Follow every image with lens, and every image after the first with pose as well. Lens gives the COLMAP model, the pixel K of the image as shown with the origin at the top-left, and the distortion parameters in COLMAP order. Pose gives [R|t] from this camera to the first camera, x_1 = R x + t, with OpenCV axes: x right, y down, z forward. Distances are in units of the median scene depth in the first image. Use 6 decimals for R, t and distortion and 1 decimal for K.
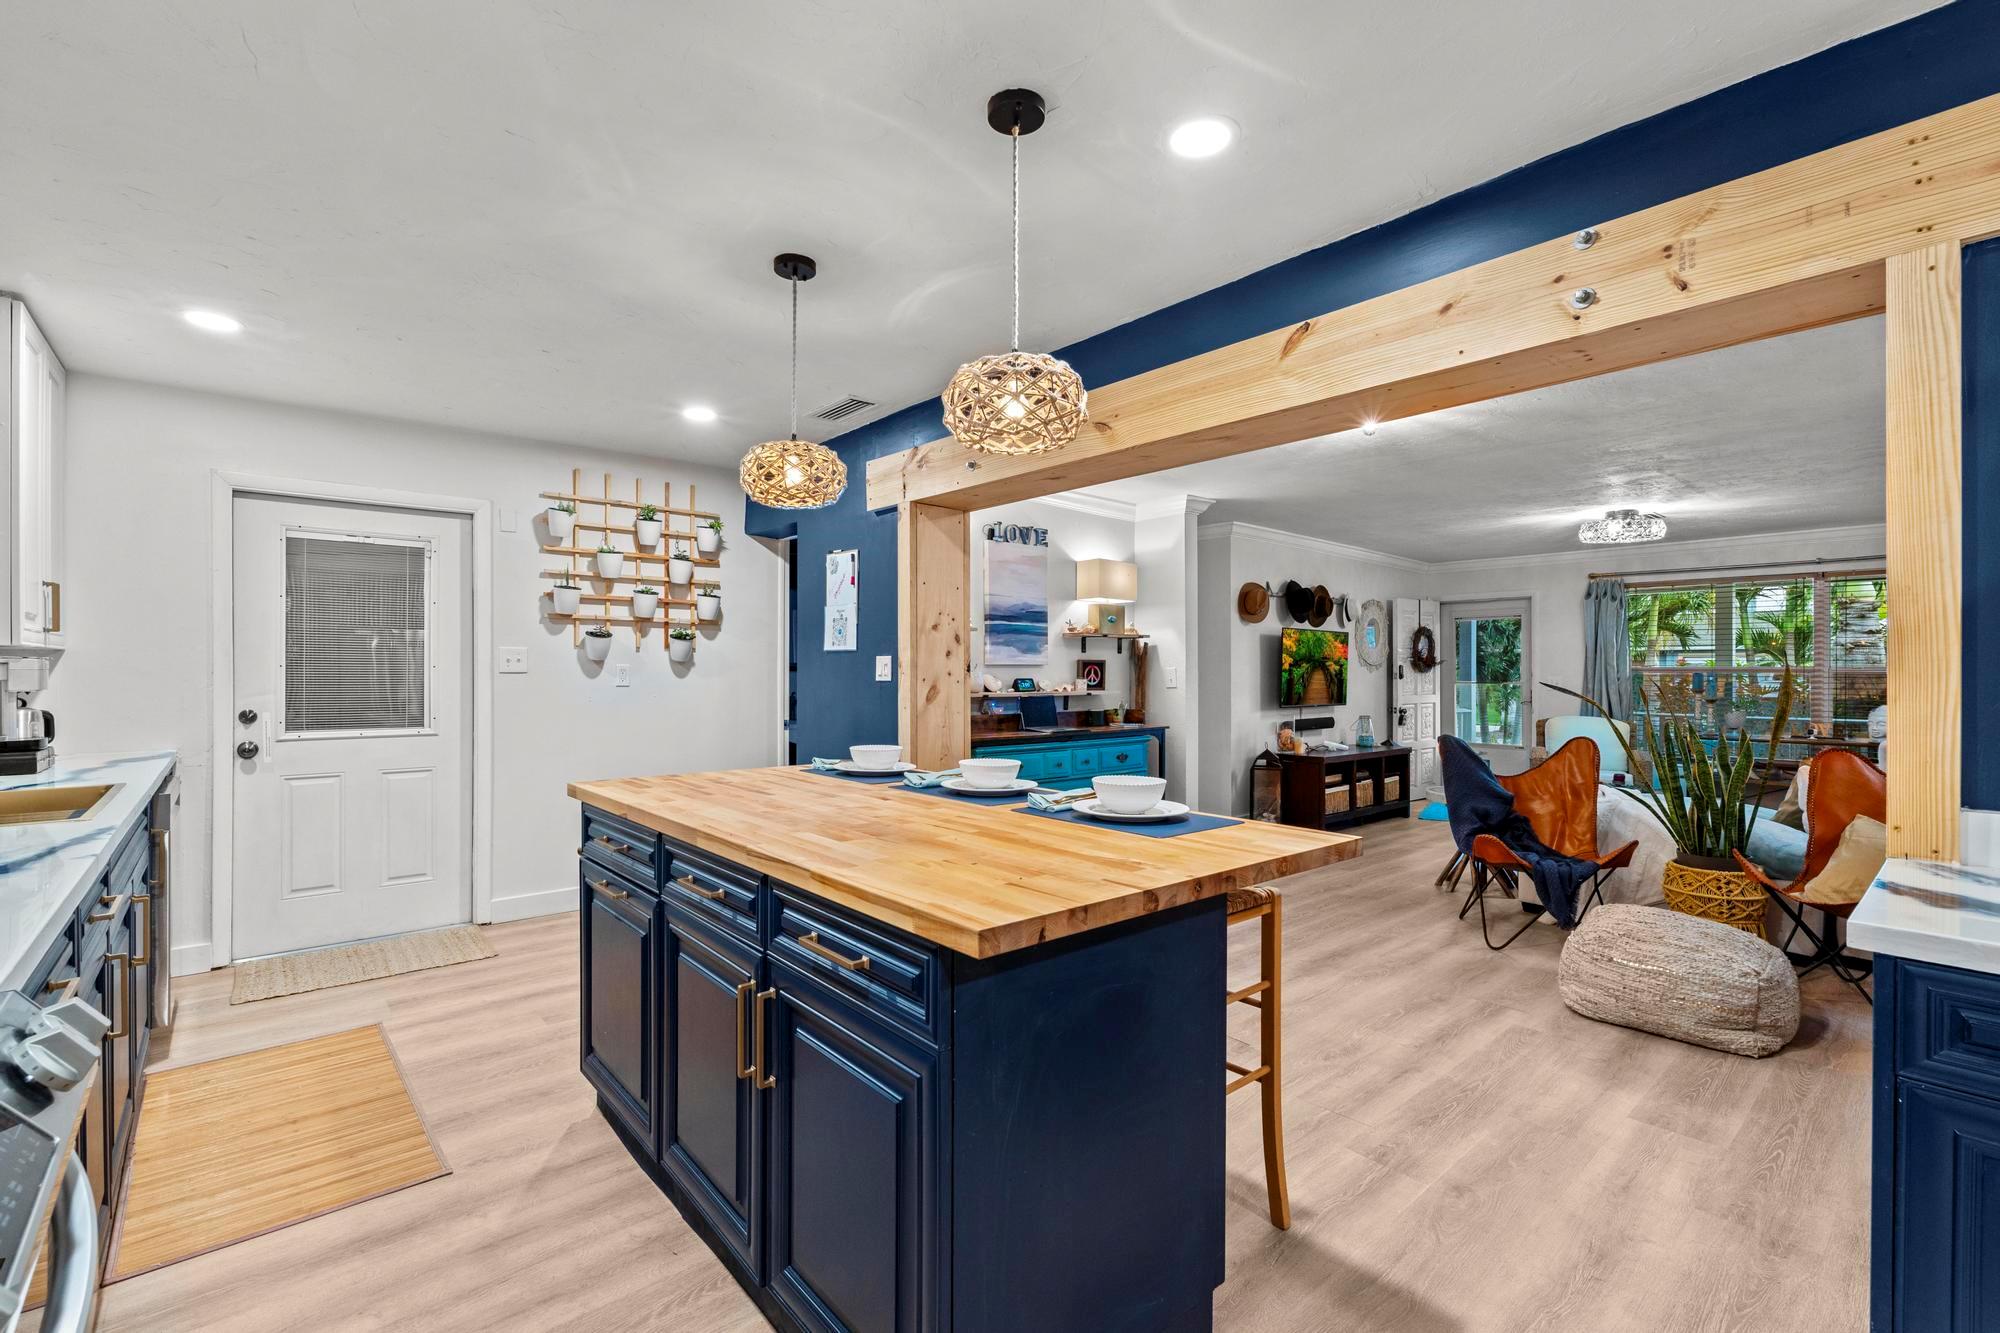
lens RADIAL K [[871.9, 0, 1006.8], [0, 871.9, 678.1], [0, 0, 1]] dist [0.000188, 0.000534]
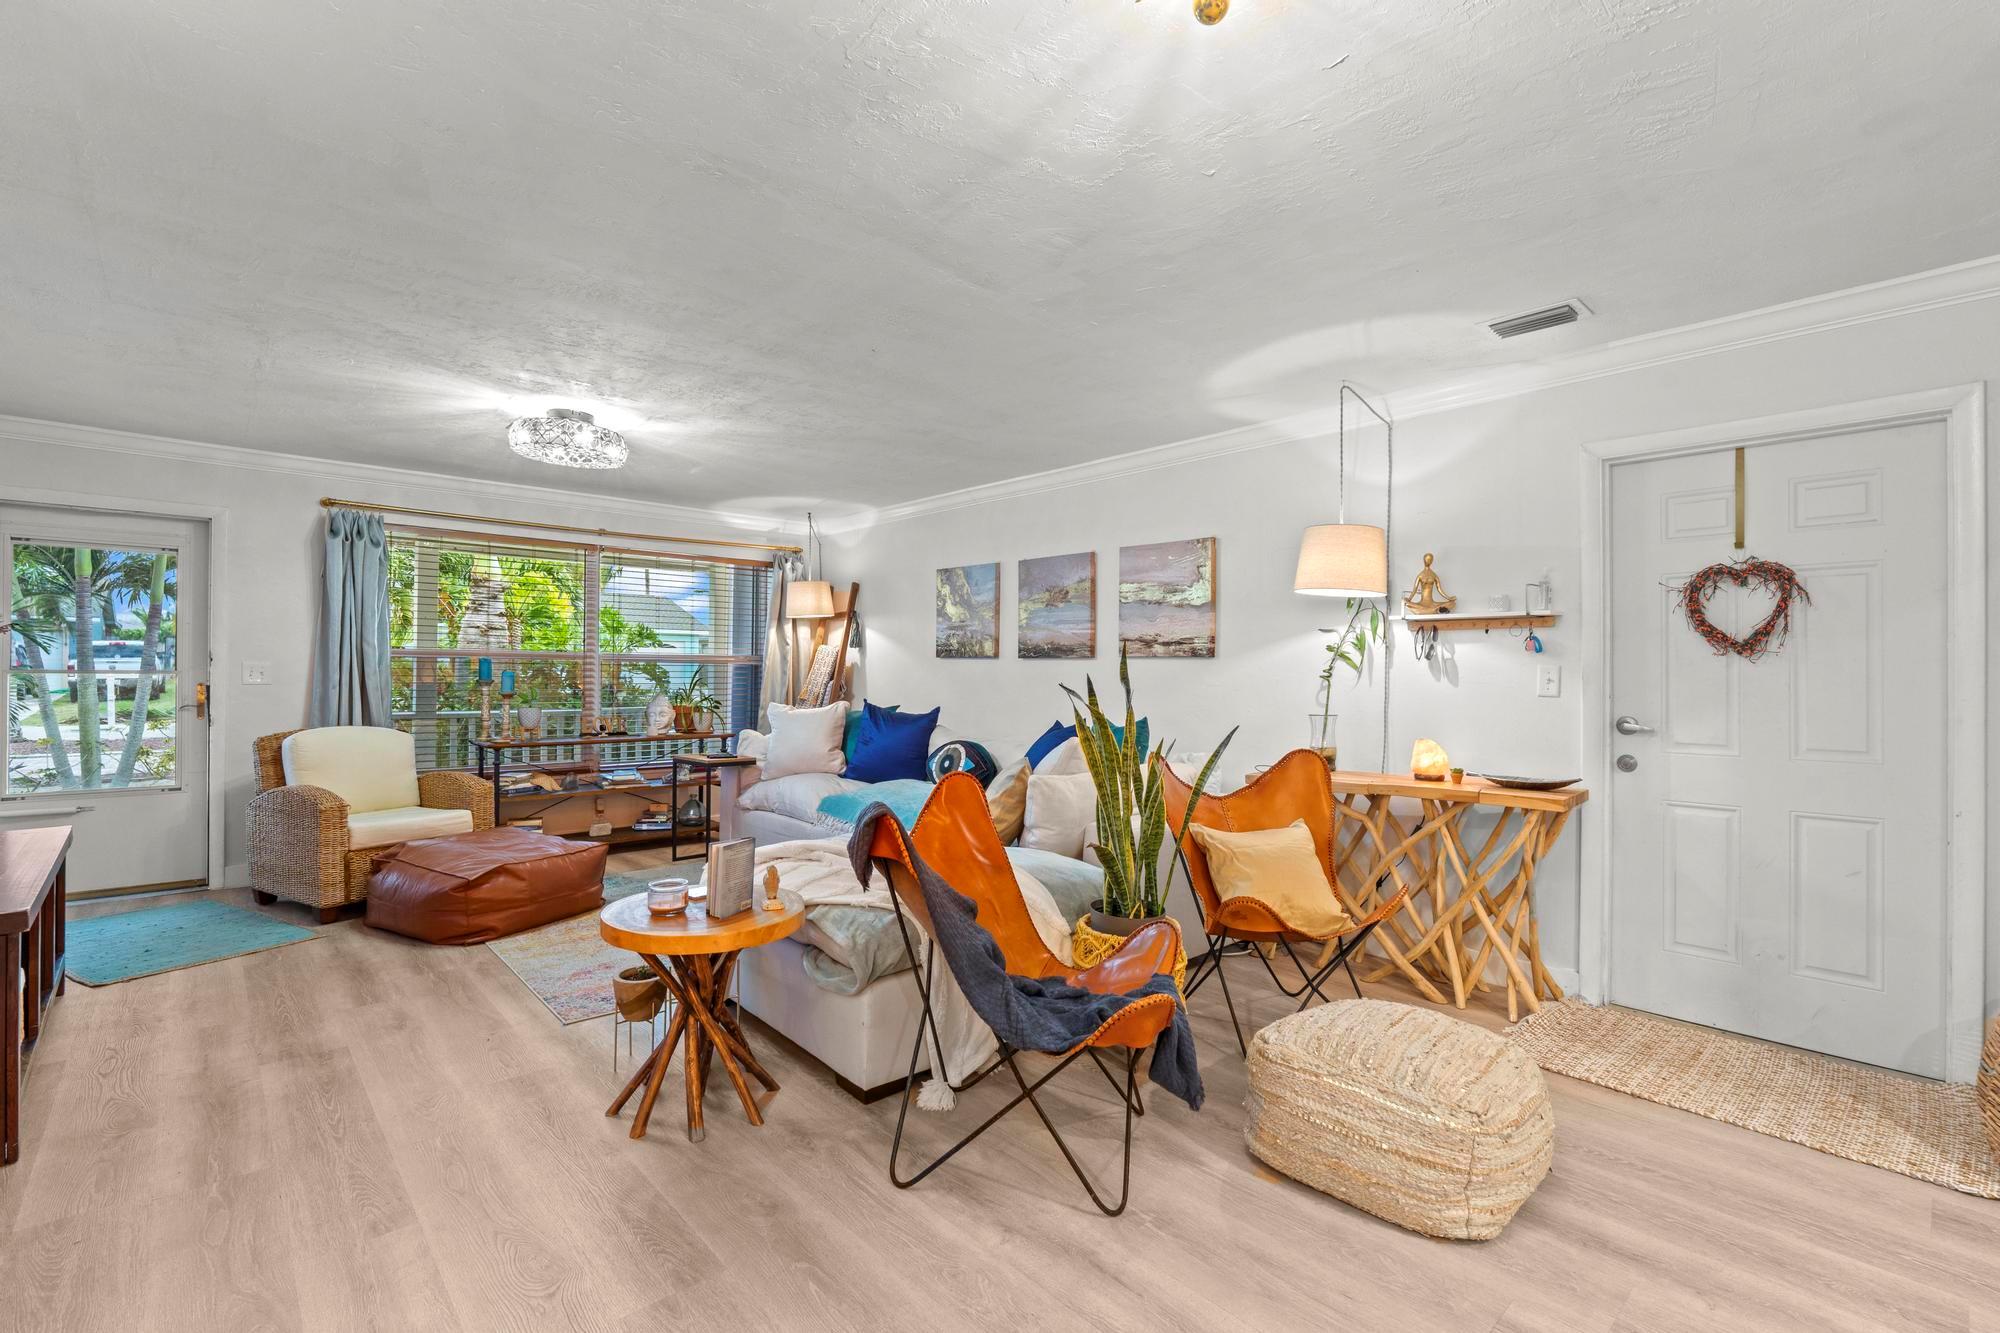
lens RADIAL K [[889.8, 0, 1000.0], [0, 889.8, 666.5], [0, 0, 1]] dist [-0.001100, -0.000361]
pose [[-0.028437, 0.003715, 0.999589, 0.039136], [-0.005551, 0.999977, -0.003875, -0.000524], [-0.999580, -0.005659, -0.028416, 0.865316]]
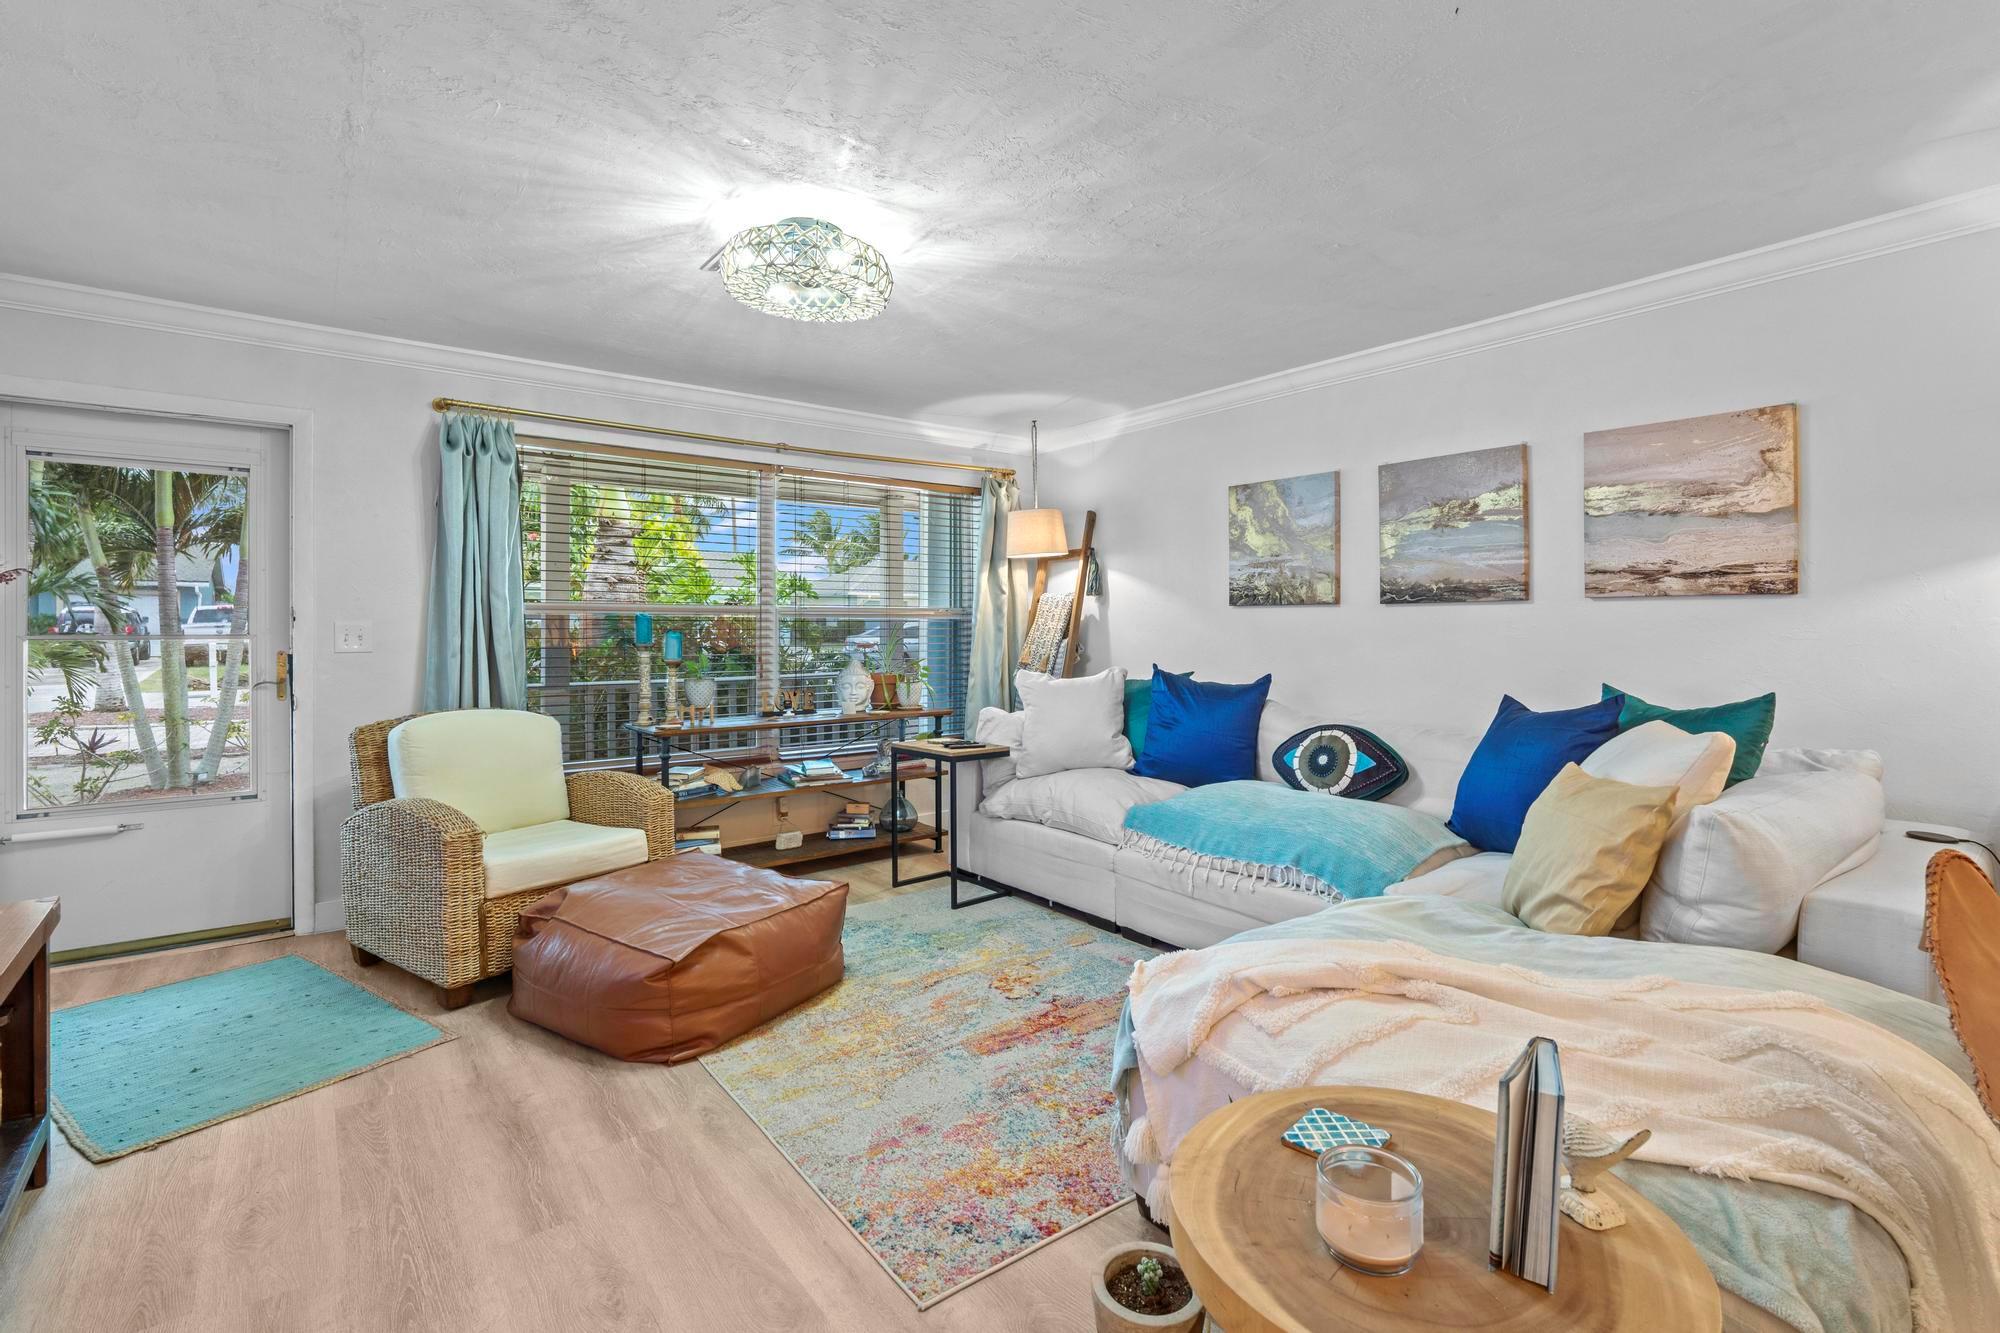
lens RADIAL K [[913.5, 0, 1019.1], [0, 913.5, 620.7], [0, 0, 1]] dist [-0.004250, 0.000348]
pose [[0.040112, 0.006544, 0.999174, 0.330921], [0.006582, 0.999955, -0.006814, 0.002839], [-0.999174, 0.006850, 0.040067, 1.091978]]
